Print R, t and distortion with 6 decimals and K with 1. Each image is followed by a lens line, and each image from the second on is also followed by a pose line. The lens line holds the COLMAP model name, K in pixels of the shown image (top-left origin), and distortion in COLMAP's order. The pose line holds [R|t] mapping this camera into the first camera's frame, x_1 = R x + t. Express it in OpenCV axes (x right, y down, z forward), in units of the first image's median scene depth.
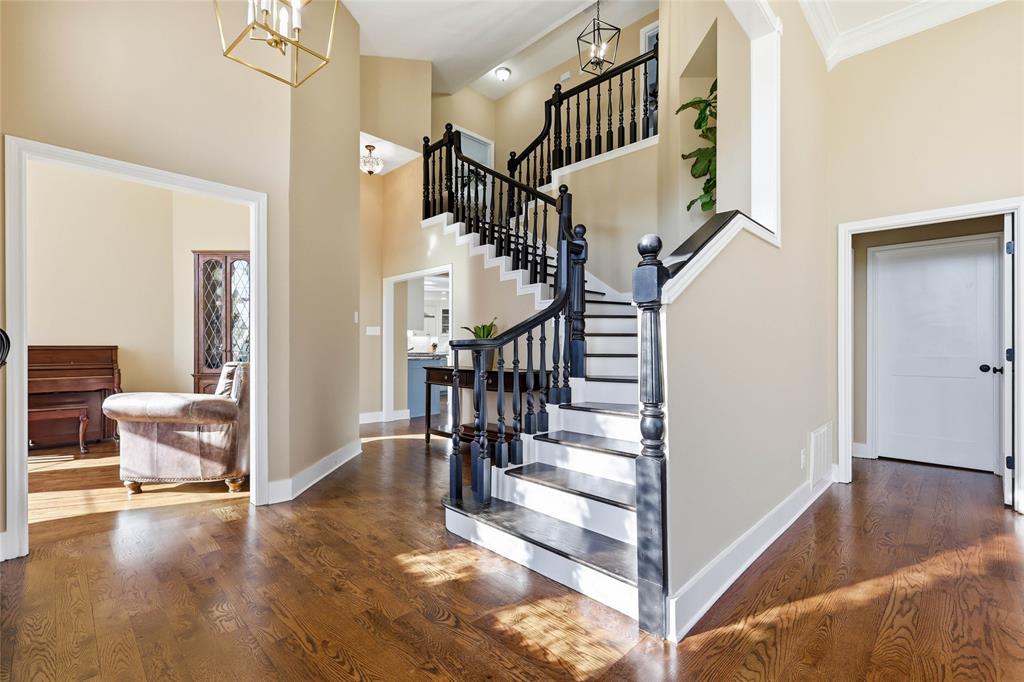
lens RADIAL K [[453.6, 0, 511.0], [0, 453.6, 345.6], [0, 0, 1]] dist [0.001614, 0.000618]
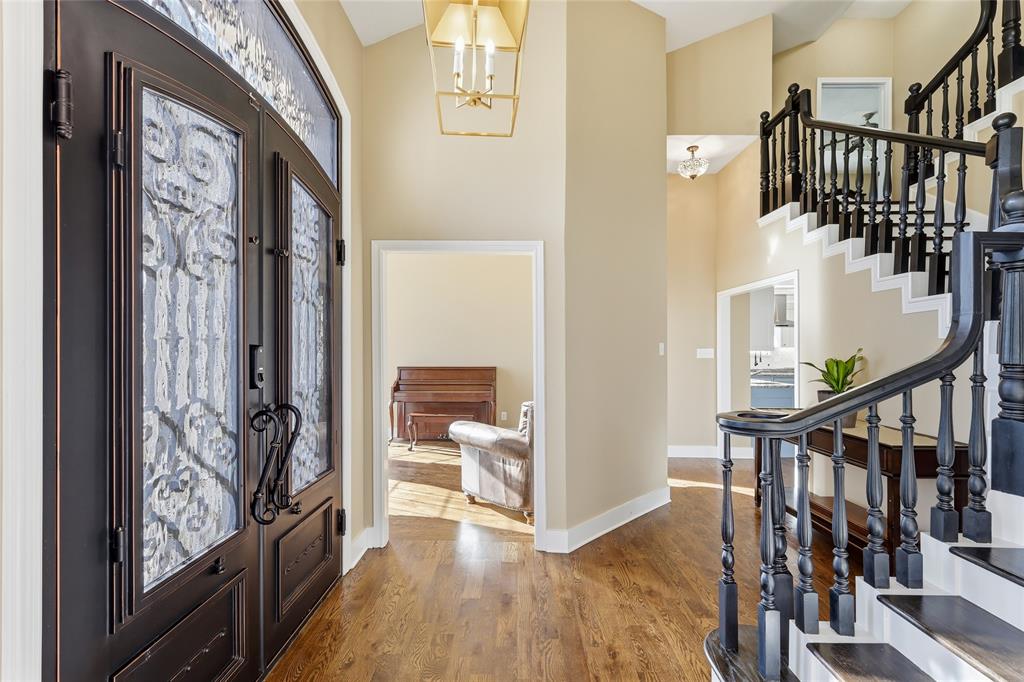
lens RADIAL K [[449.1, 0, 512.0], [0, 449.1, 341.0], [0, 0, 1]] dist [-0.000894, -0.000246]
pose [[0.695972, -0.008980, -0.718012, 0.070624], [0.004296, 0.999956, -0.008342, -0.059367], [0.718056, 0.002721, 0.695980, 0.148719]]
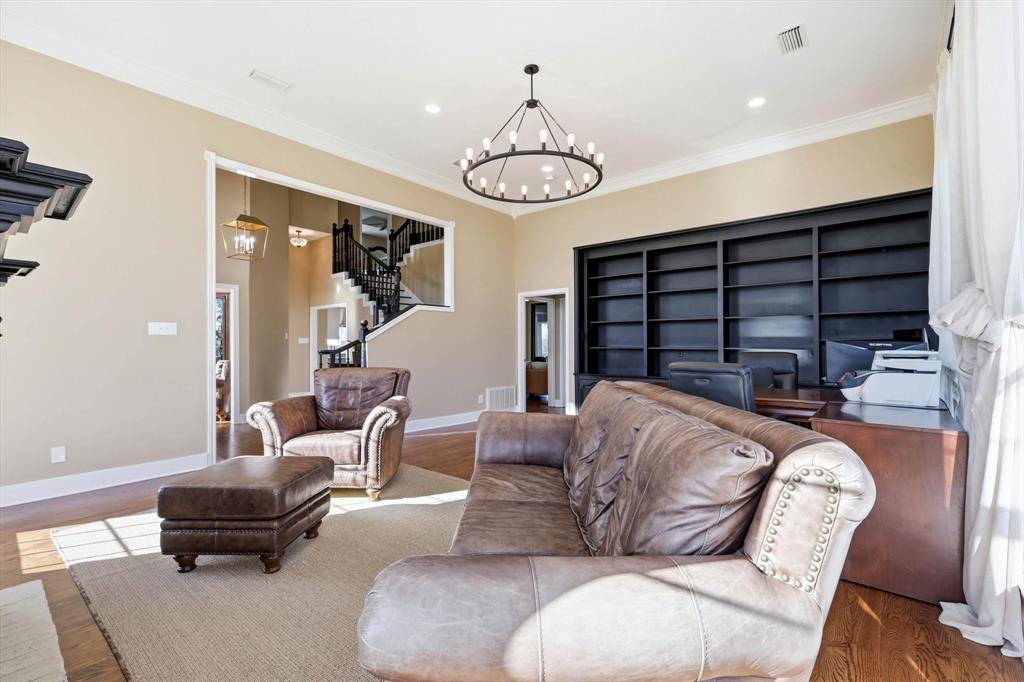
lens RADIAL K [[453.6, 0, 511.0], [0, 453.6, 345.6], [0, 0, 1]] dist [0.001614, 0.000618]
pose [[0.997486, -0.004327, 0.070728, 0.359891], [0.004082, 0.999985, 0.003613, -0.020981], [-0.070742, -0.003315, 0.997489, -0.743063]]
